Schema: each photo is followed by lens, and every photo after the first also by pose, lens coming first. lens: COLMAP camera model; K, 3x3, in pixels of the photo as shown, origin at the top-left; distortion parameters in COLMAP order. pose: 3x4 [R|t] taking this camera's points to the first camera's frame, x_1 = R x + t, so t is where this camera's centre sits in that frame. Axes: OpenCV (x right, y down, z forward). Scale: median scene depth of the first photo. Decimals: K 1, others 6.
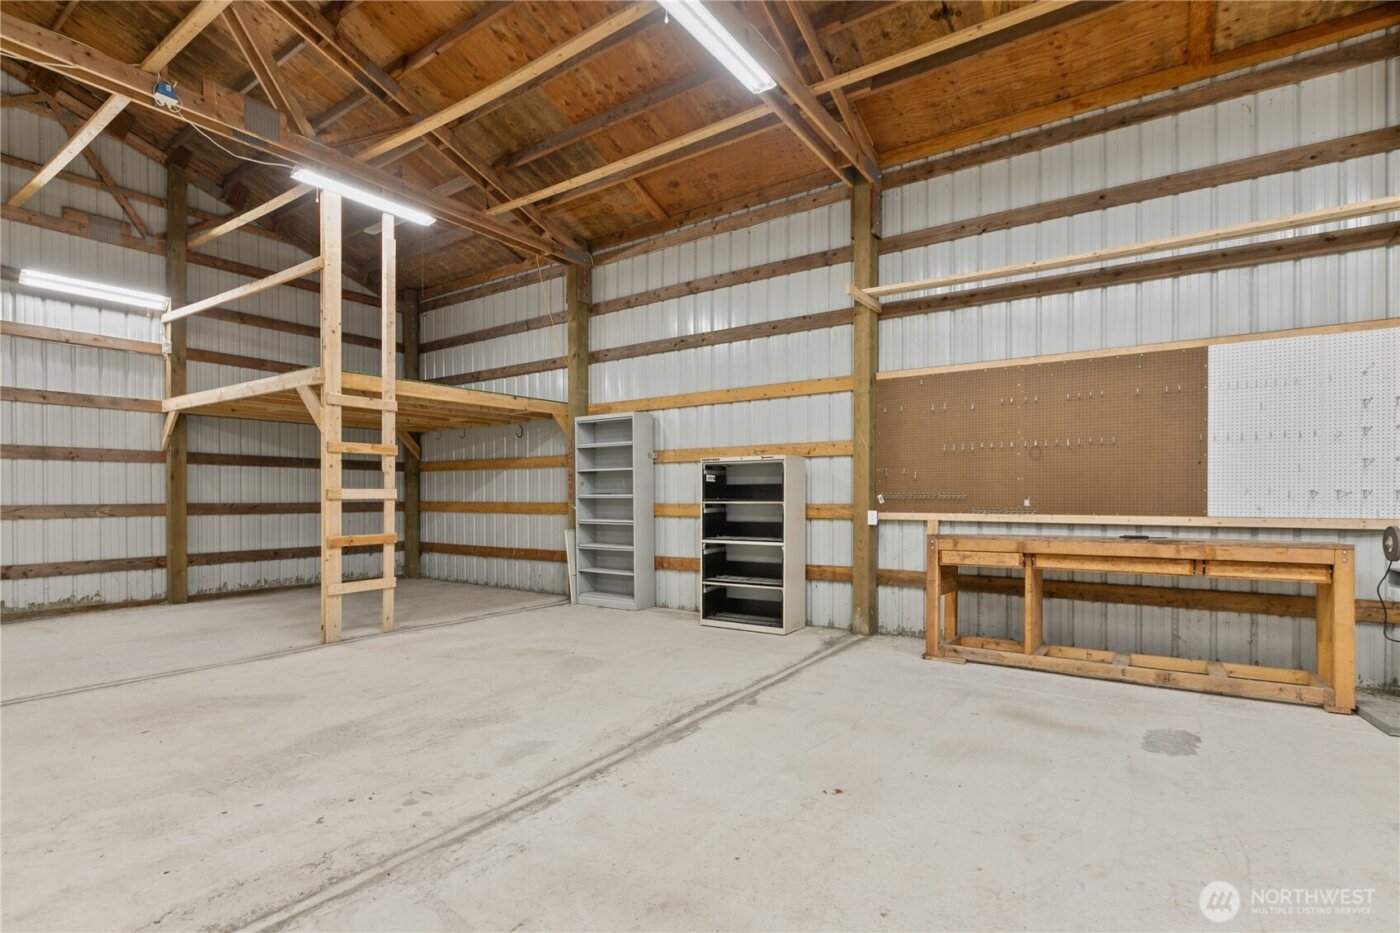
lens RADIAL K [[666.3, 0, 698.7], [0, 666.3, 499.6], [0, 0, 1]] dist [-0.000606, -0.000111]
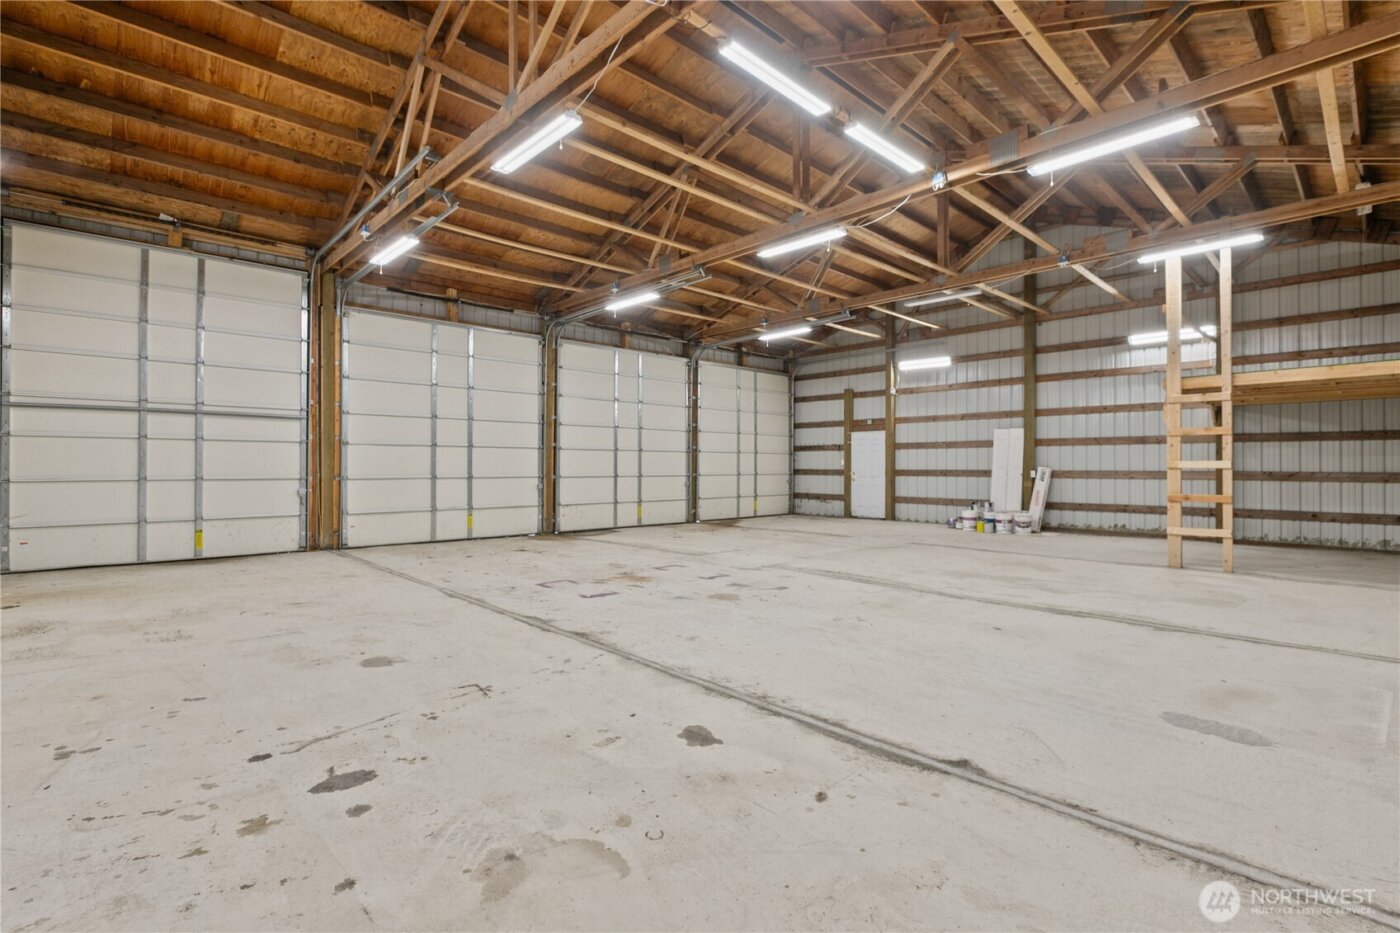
lens RADIAL K [[658.0, 0, 700.0], [0, 658.0, 466.5], [0, 0, 1]] dist [-0.000159, -0.000034]
pose [[-0.203415, 0.004054, -0.979084, 0.888047], [-0.006351, 0.999965, 0.005460, -0.005090], [0.979072, 0.007329, -0.203382, 0.235965]]
